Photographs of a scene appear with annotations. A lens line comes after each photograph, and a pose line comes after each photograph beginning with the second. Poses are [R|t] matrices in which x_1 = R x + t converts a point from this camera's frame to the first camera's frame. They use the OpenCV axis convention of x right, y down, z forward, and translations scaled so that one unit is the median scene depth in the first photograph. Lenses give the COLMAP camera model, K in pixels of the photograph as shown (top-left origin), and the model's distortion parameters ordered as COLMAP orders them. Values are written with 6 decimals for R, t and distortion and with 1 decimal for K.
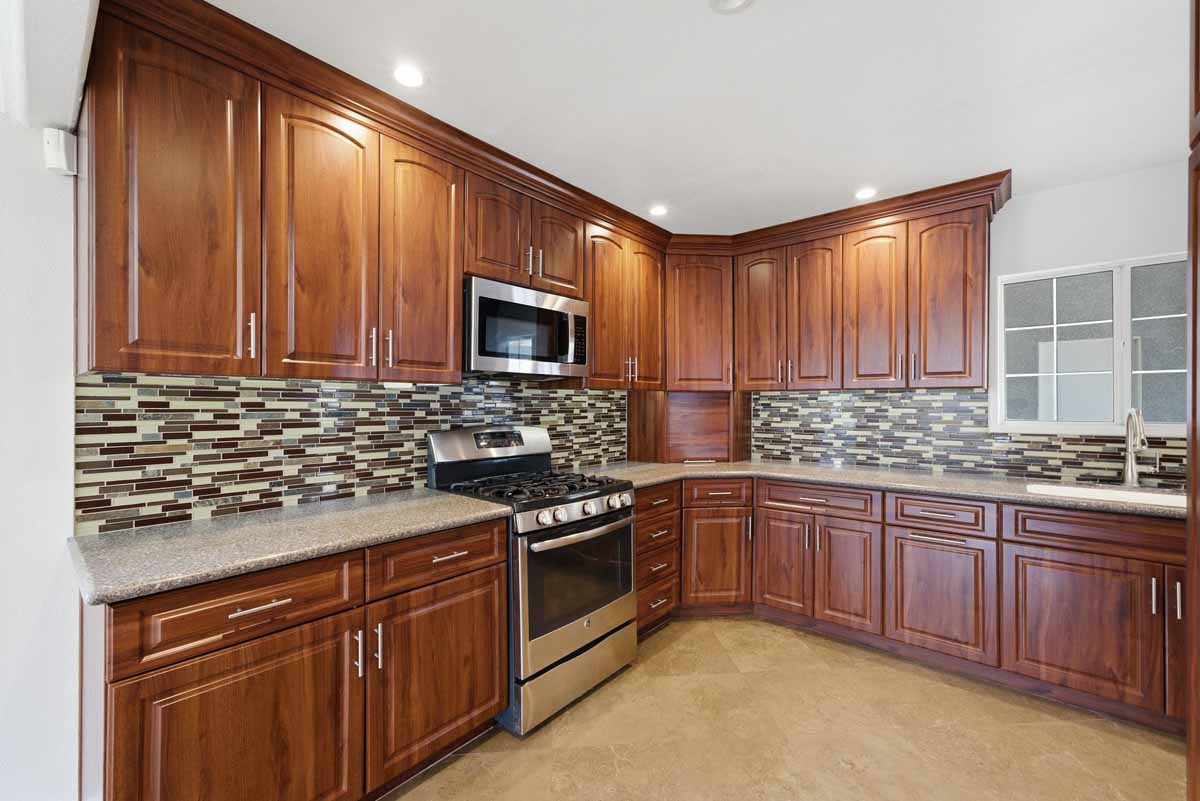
lens RADIAL K [[489.3, 0, 597.5], [0, 489.3, 405.5], [0, 0, 1]] dist [0.013452, 0.000139]
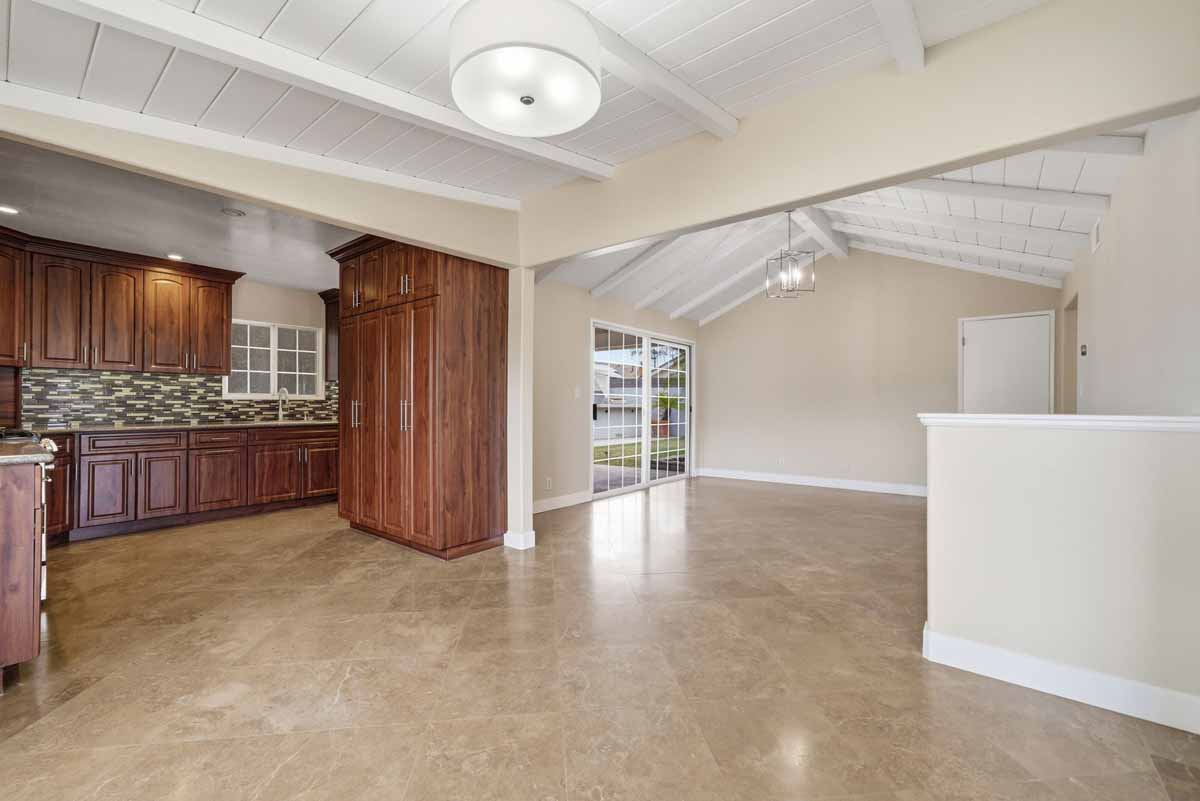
lens RADIAL K [[489.3, 0, 597.6], [0, 489.3, 401.6], [0, 0, 1]] dist [0.013452, 0.000139]
pose [[-0.024690, 0.000721, 0.999695, -1.085535], [-0.005894, 0.999982, -0.000867, 0.052935], [-0.999678, -0.005914, -0.024686, -0.377723]]
